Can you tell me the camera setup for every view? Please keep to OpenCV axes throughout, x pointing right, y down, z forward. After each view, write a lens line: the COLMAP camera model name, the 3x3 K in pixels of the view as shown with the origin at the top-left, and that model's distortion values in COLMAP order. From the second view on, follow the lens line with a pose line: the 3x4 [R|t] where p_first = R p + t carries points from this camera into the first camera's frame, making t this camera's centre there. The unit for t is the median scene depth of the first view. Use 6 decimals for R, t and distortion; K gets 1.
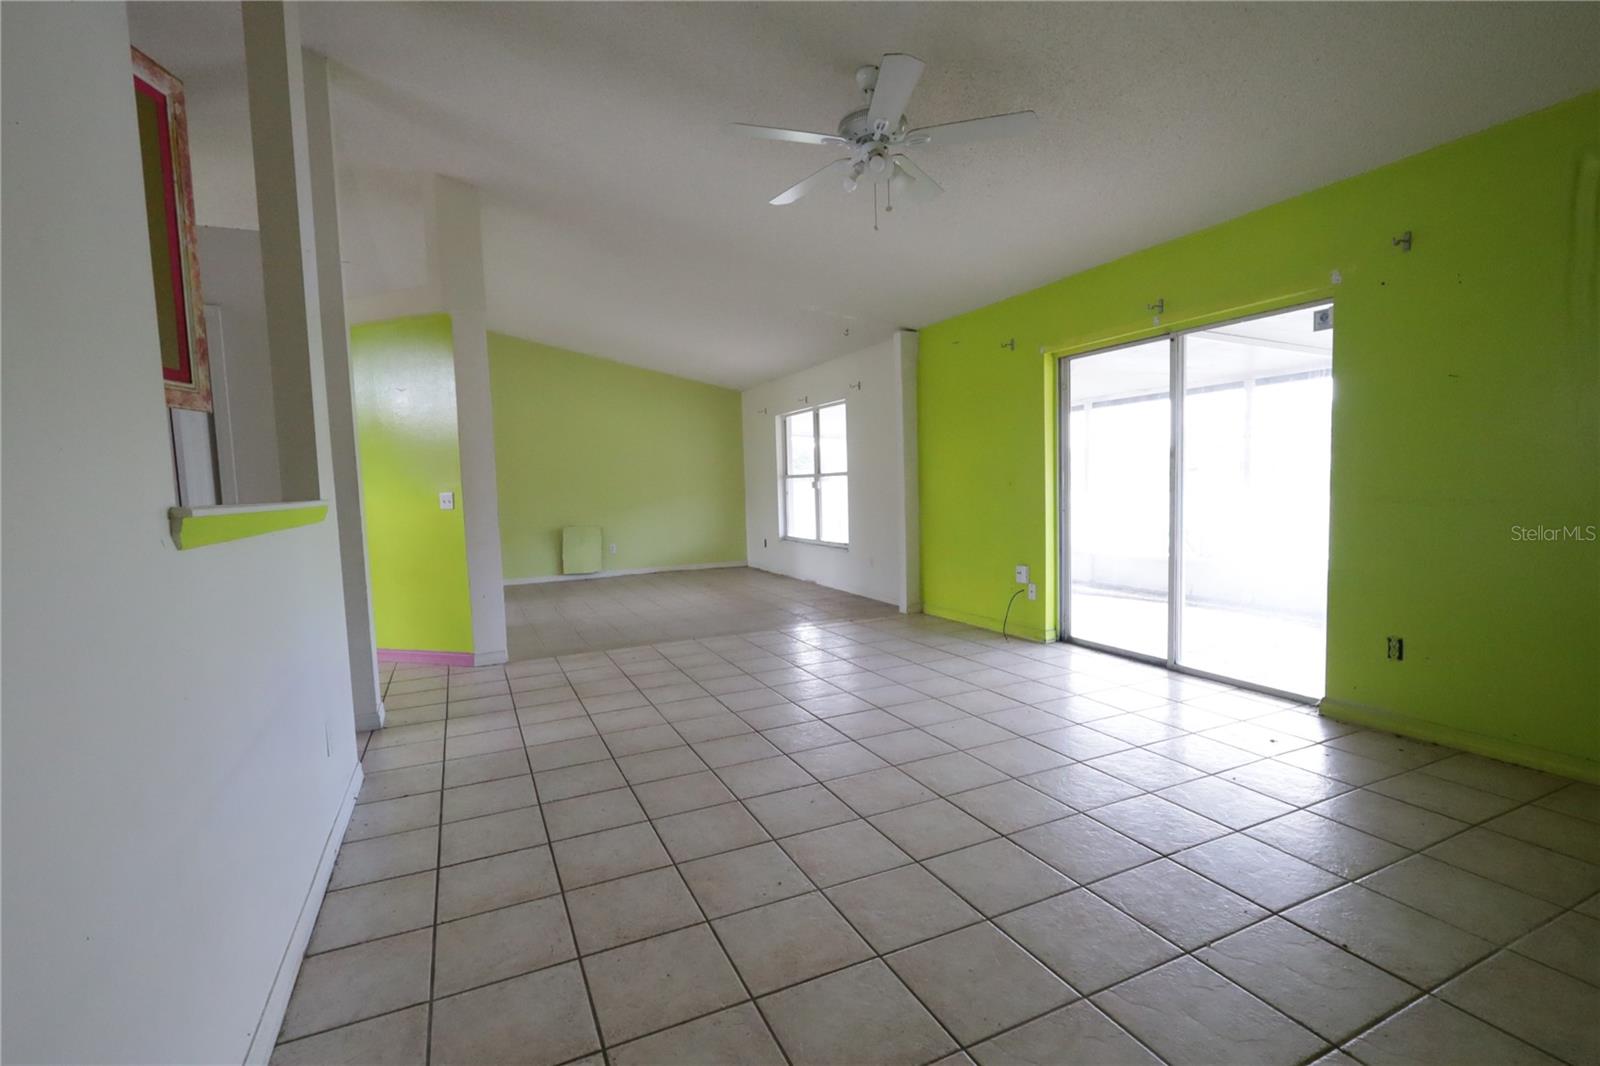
lens RADIAL K [[736.7, 0, 804.1], [0, 736.7, 534.9], [0, 0, 1]] dist [-0.000275, -0.000385]
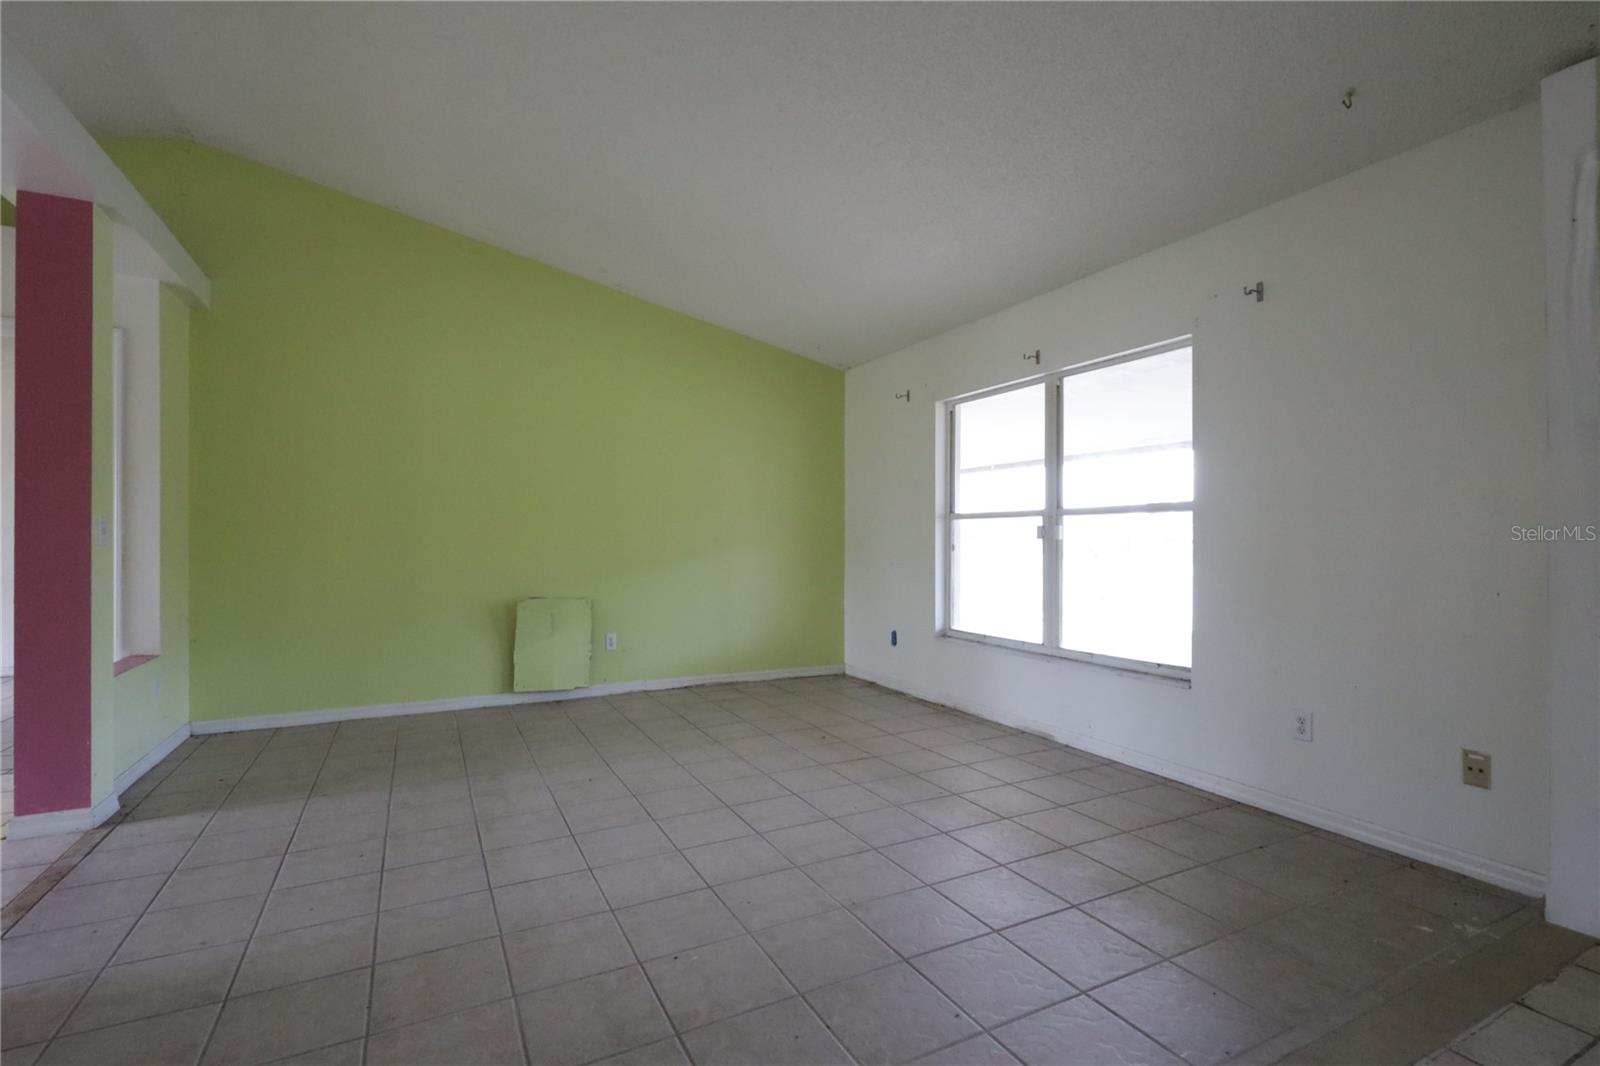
lens RADIAL K [[736.7, 0, 793.0], [0, 736.7, 535.5], [0, 0, 1]] dist [-0.000275, -0.000385]
pose [[0.998639, 0.036957, 0.036811, -0.169231], [-0.033992, 0.996361, -0.078160, -0.021577], [-0.039566, 0.076802, 0.996261, 0.516098]]
